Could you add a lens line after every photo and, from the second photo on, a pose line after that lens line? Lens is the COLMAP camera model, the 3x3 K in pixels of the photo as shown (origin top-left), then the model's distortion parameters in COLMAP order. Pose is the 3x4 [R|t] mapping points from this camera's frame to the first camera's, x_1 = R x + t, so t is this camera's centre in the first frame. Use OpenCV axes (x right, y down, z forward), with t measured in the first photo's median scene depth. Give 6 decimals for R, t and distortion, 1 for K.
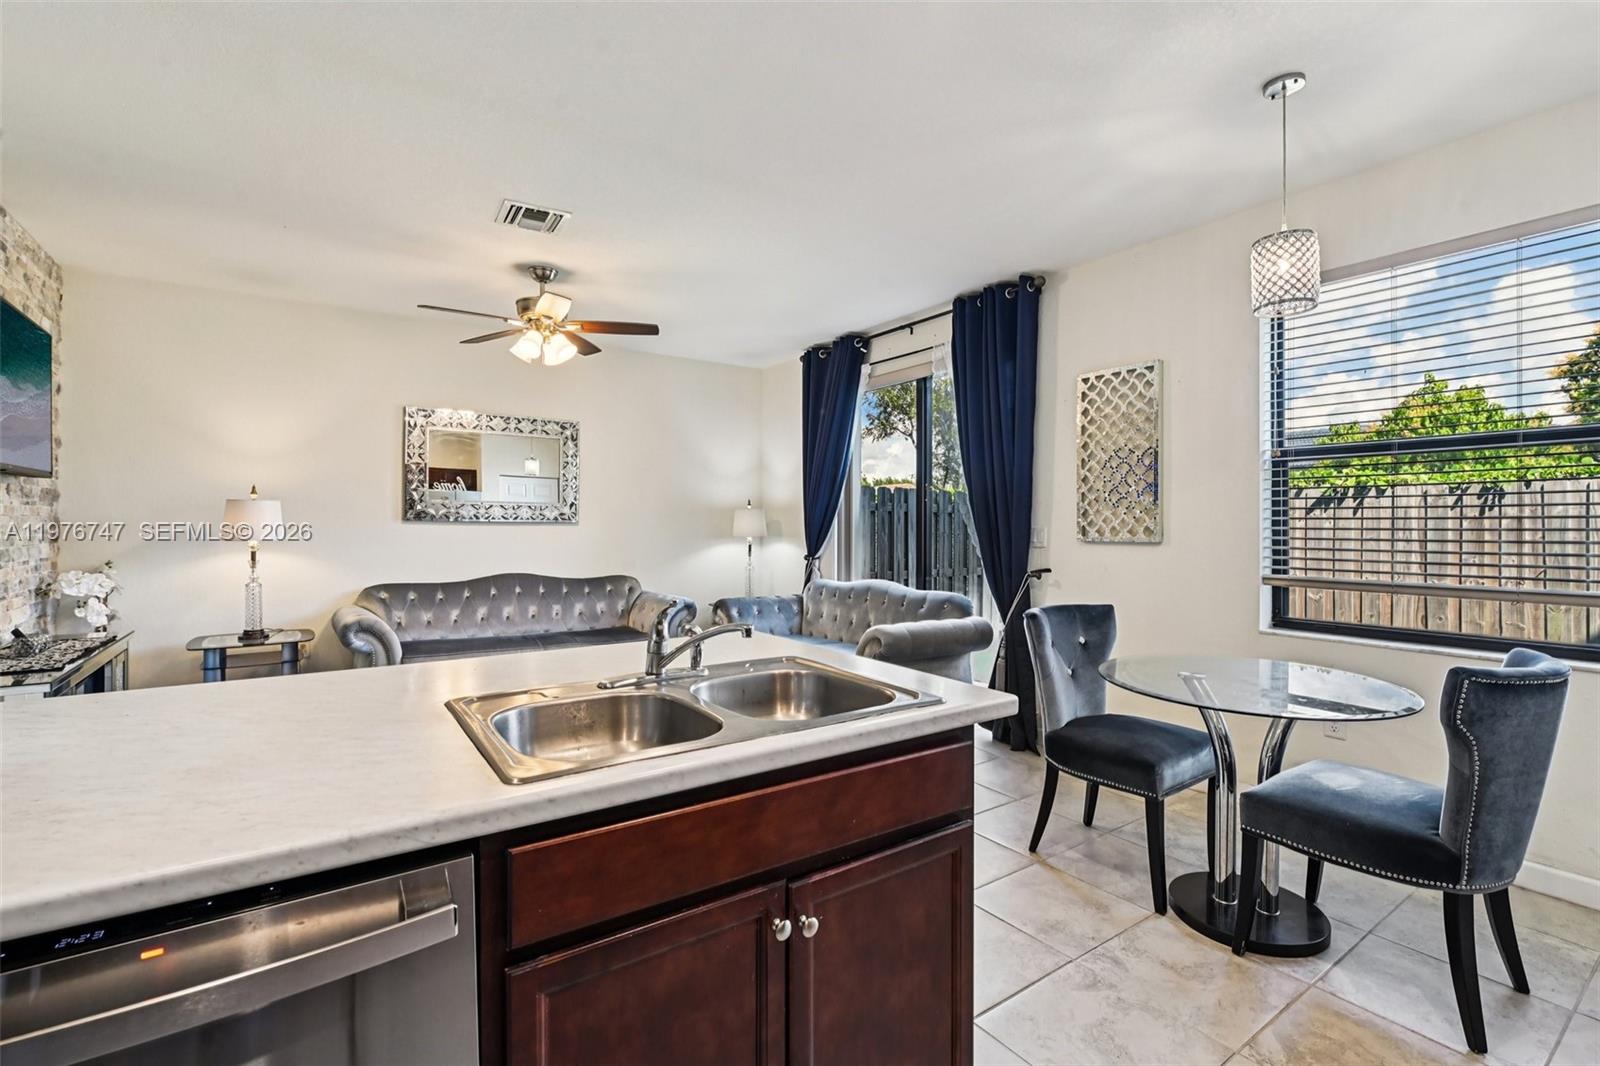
lens RADIAL K [[728.8, 0, 779.0], [0, 728.8, 538.2], [0, 0, 1]] dist [-0.003385, -0.000544]
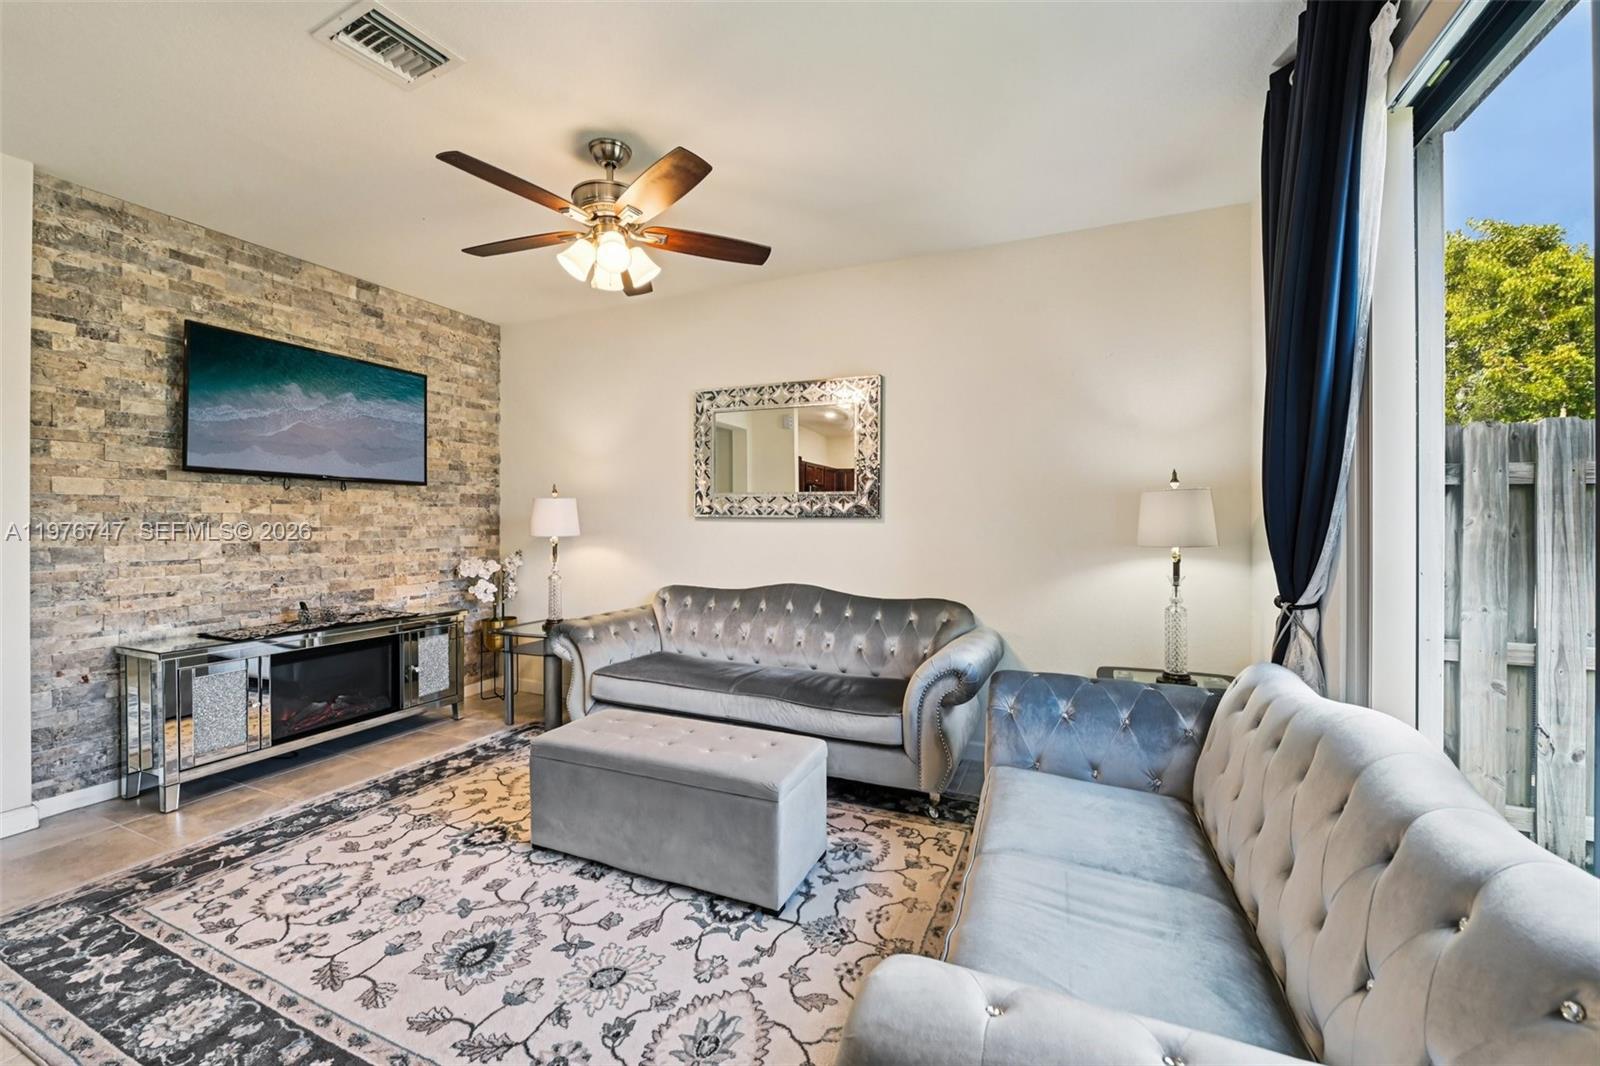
lens RADIAL K [[636.6, 0, 806.3], [0, 636.6, 525.9], [0, 0, 1]] dist [-0.000405, -0.002903]
pose [[0.533269, 0.004559, -0.845934, 0.215794], [-0.016336, 0.999855, -0.004909, -0.010791], [0.845788, 0.016437, 0.533266, 0.648164]]
